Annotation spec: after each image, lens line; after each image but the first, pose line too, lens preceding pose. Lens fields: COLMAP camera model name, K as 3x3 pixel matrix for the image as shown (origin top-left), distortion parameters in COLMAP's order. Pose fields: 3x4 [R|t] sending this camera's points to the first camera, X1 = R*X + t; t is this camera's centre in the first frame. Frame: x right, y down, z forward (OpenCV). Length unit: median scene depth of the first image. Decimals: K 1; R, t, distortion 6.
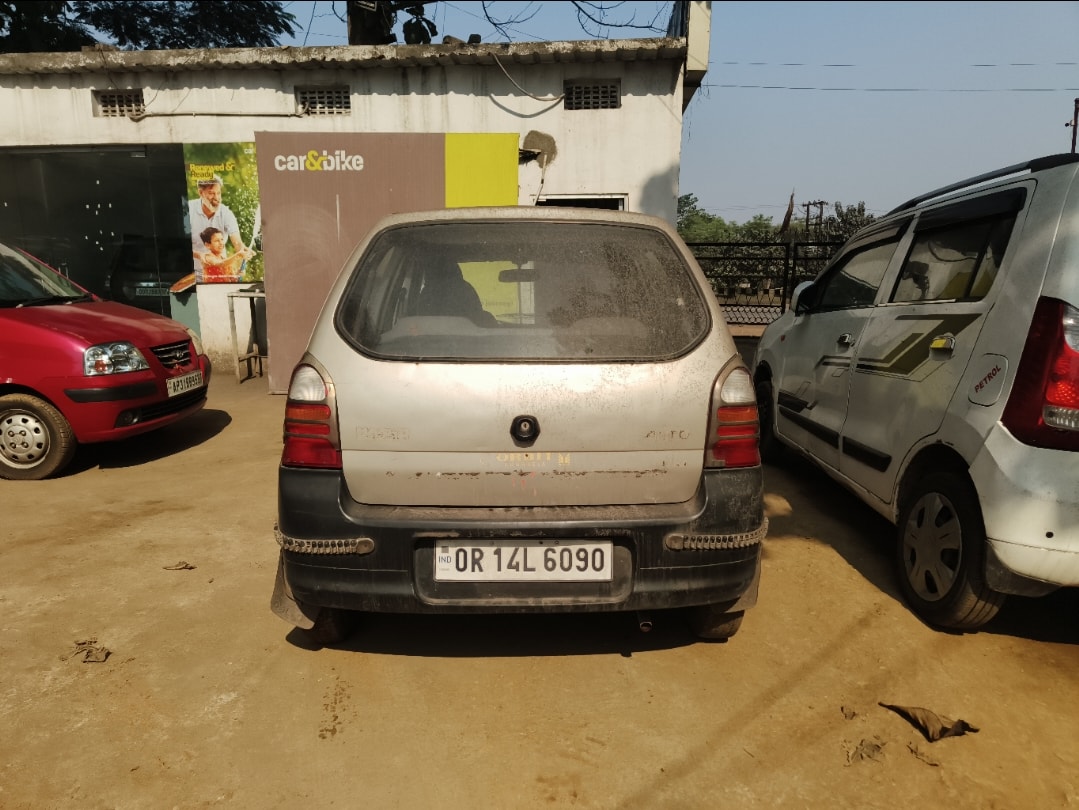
lens RADIAL K [[791.6, 0, 540.2], [0, 791.6, 408.9], [0, 0, 1]] dist [-0.003570, 0.008755]
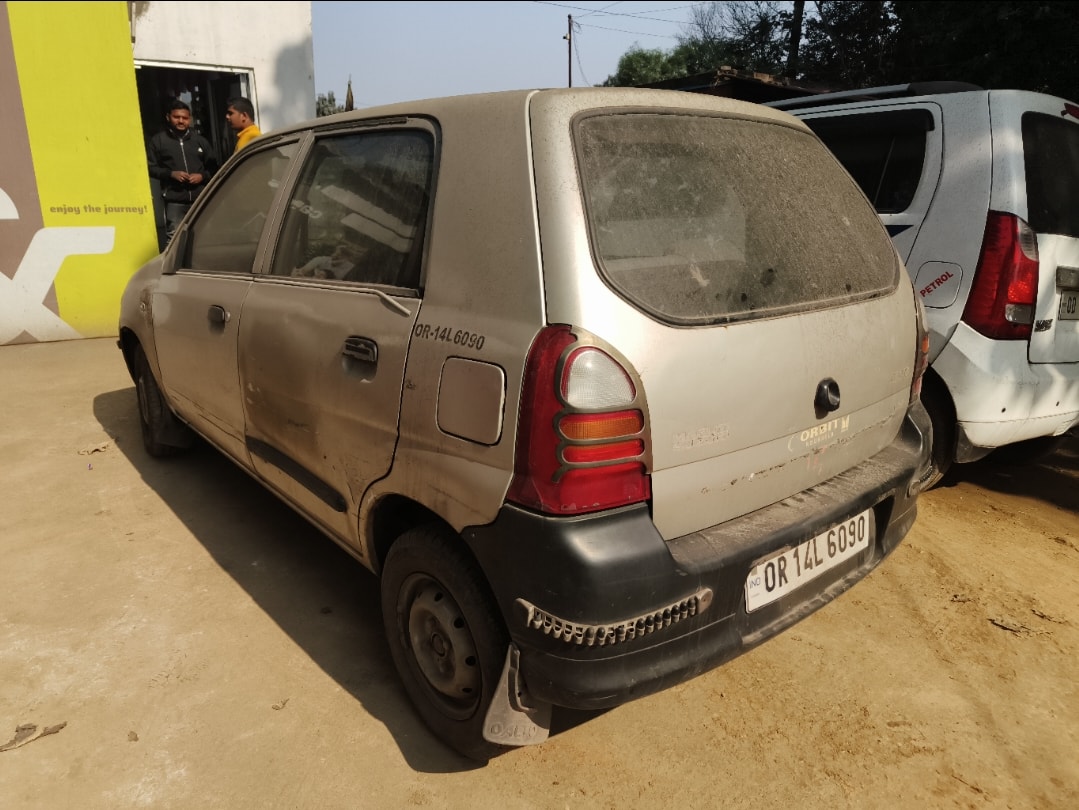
lens RADIAL K [[791.6, 0, 532.2], [0, 791.6, 401.5], [0, 0, 1]] dist [-0.003570, 0.008755]
pose [[0.769481, -0.167179, 0.616401, -0.650584], [0.089797, 0.983865, 0.154744, -0.105725], [-0.632326, -0.063721, 0.772078, 0.503246]]
